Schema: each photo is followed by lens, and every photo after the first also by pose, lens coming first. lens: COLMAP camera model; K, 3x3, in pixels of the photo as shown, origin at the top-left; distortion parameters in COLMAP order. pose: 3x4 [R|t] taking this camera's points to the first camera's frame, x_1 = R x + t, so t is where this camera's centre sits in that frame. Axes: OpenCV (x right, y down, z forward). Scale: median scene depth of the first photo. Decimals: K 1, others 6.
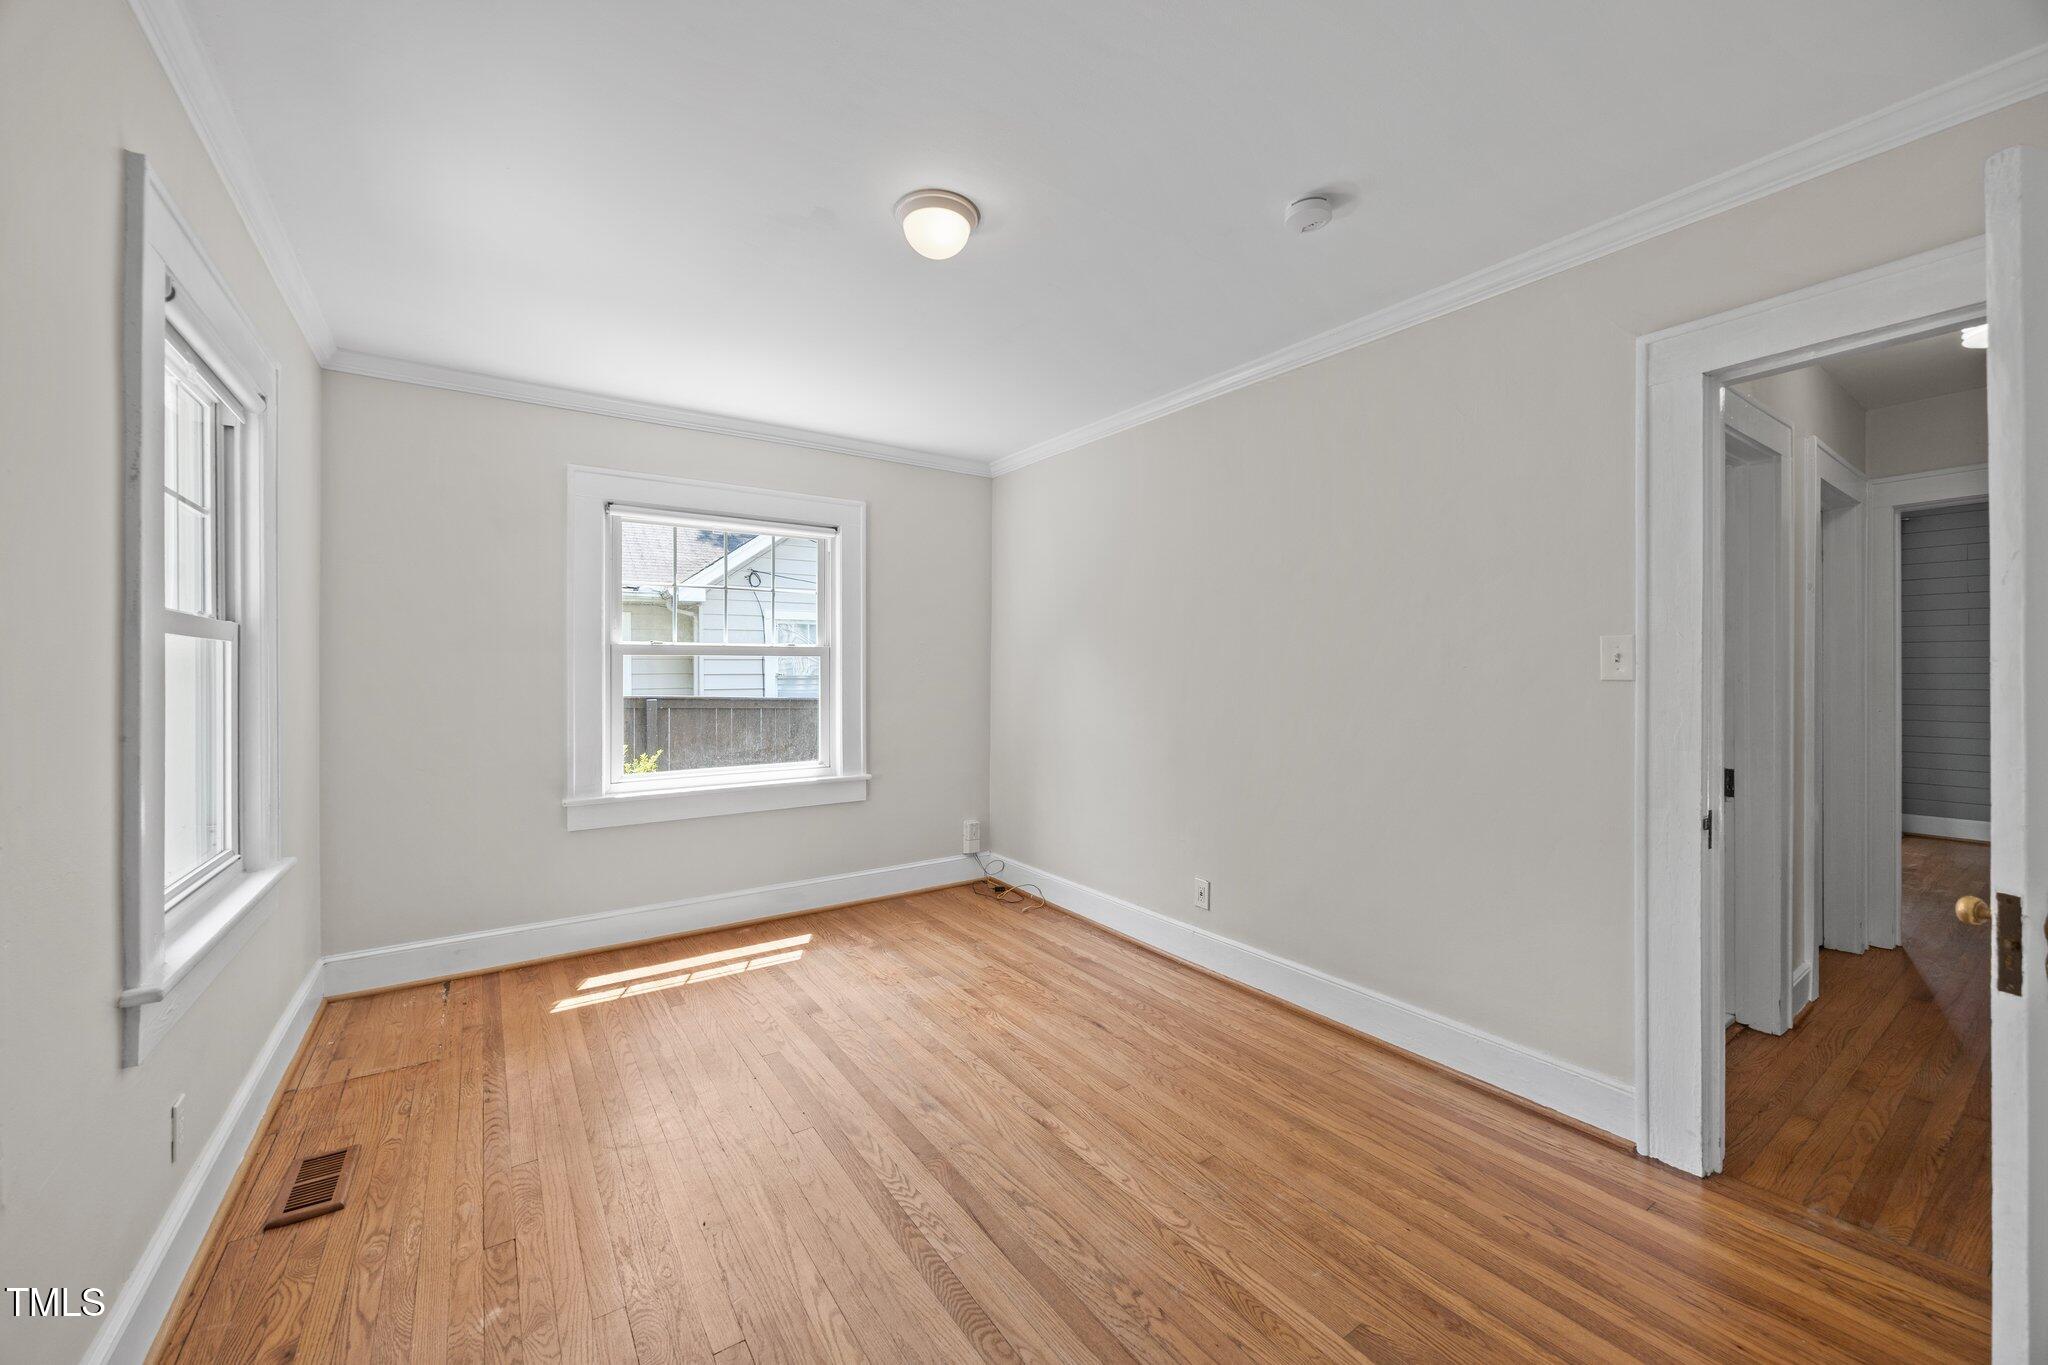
lens RADIAL K [[789.7, 0, 1024.8], [0, 789.7, 675.6], [0, 0, 1]] dist [-0.001810, 0.000119]
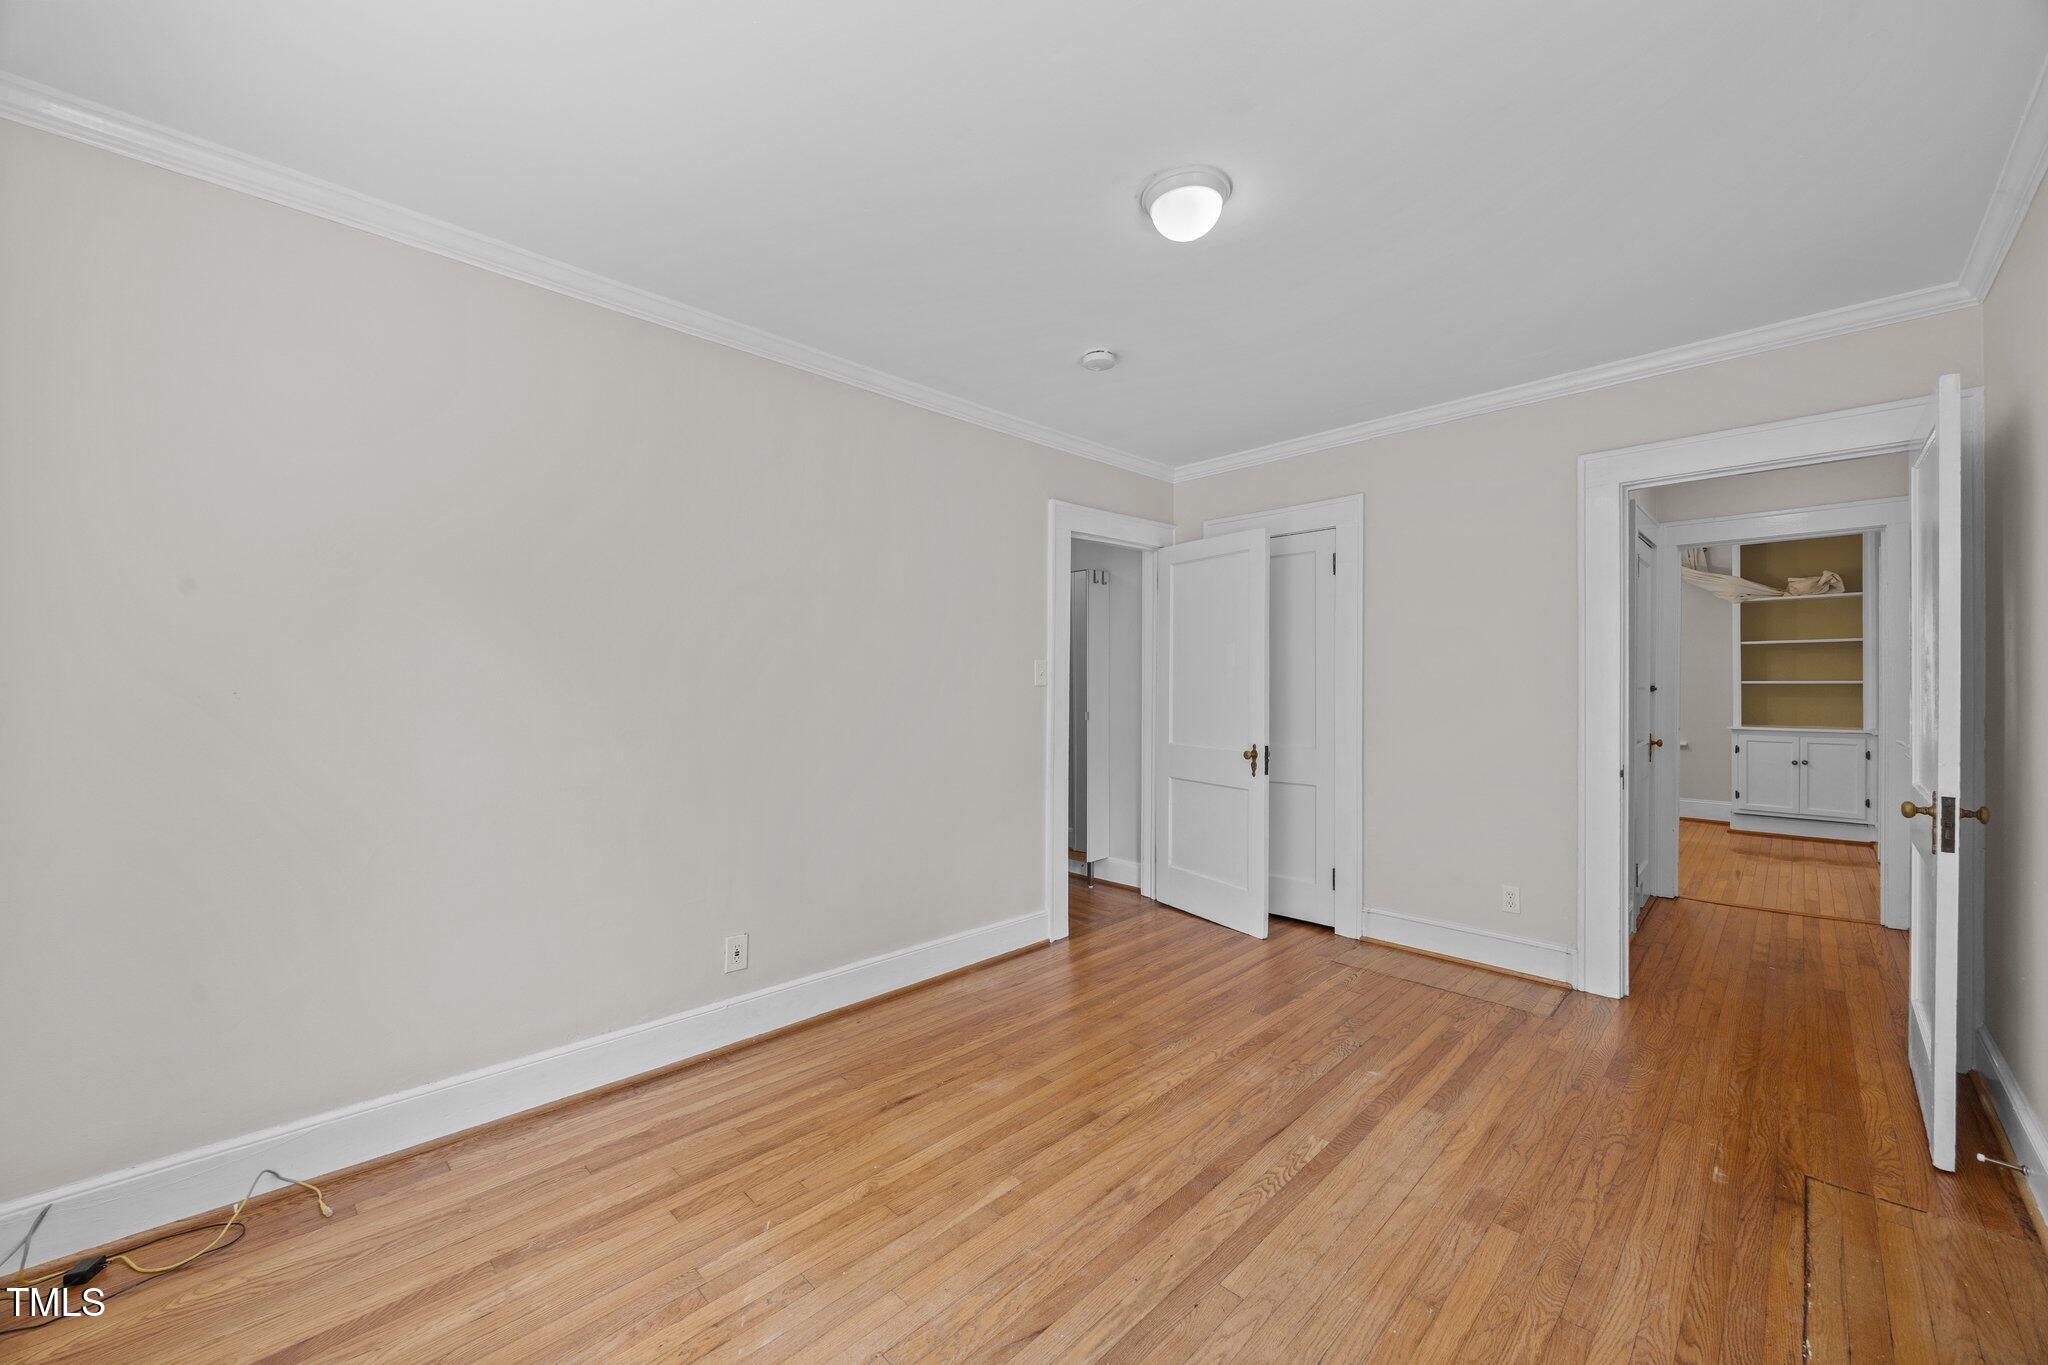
lens RADIAL K [[789.7, 0, 1023.6], [0, 789.7, 680.8], [0, 0, 1]] dist [-0.001810, 0.000119]
pose [[-0.177794, 0.001557, 0.984066, -0.753229], [0.003655, 0.999993, -0.000922, -0.005455], [-0.984061, 0.003433, -0.177799, 1.011203]]
